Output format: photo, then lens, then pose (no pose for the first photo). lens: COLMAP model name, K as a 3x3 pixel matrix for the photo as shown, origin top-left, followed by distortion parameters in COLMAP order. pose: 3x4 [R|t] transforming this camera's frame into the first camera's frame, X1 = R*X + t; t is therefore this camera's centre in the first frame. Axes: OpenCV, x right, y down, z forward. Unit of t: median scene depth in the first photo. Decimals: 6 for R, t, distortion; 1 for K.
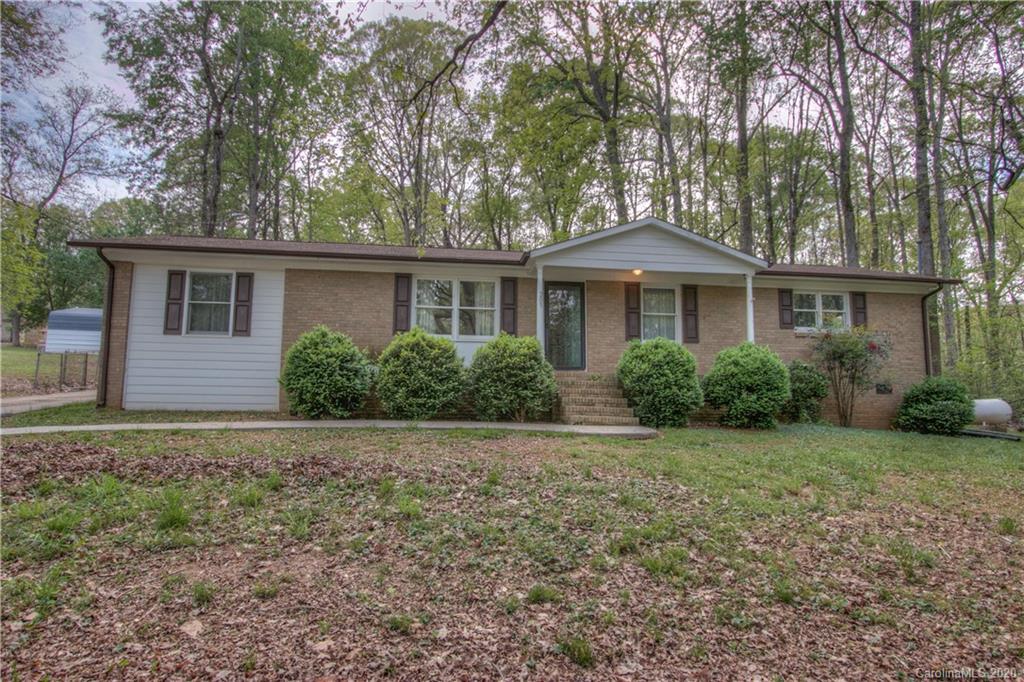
lens RADIAL K [[584.7, 0, 476.3], [0, 584.7, 339.1], [0, 0, 1]] dist [0.001284, 0.000416]
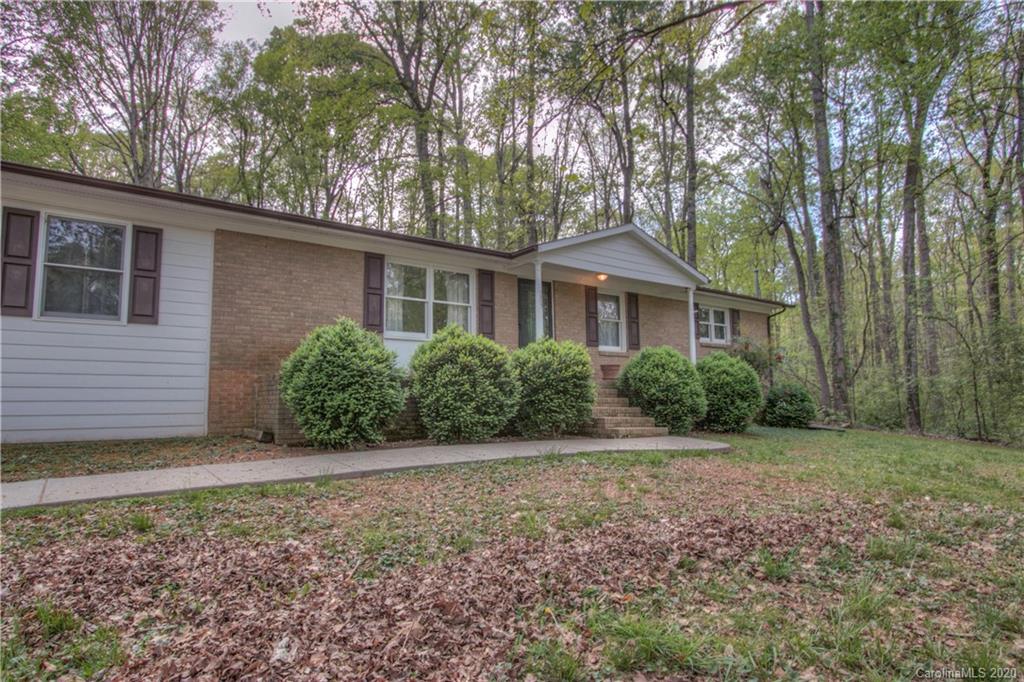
lens RADIAL K [[586.3, 0, 510.8], [0, 586.3, 345.0], [0, 0, 1]] dist [0.004026, -0.000116]
pose [[0.870945, 0.028841, 0.490534, -0.359789], [-0.039000, 0.999184, 0.010498, -0.003972], [-0.489831, -0.028274, 0.871359, 0.220629]]
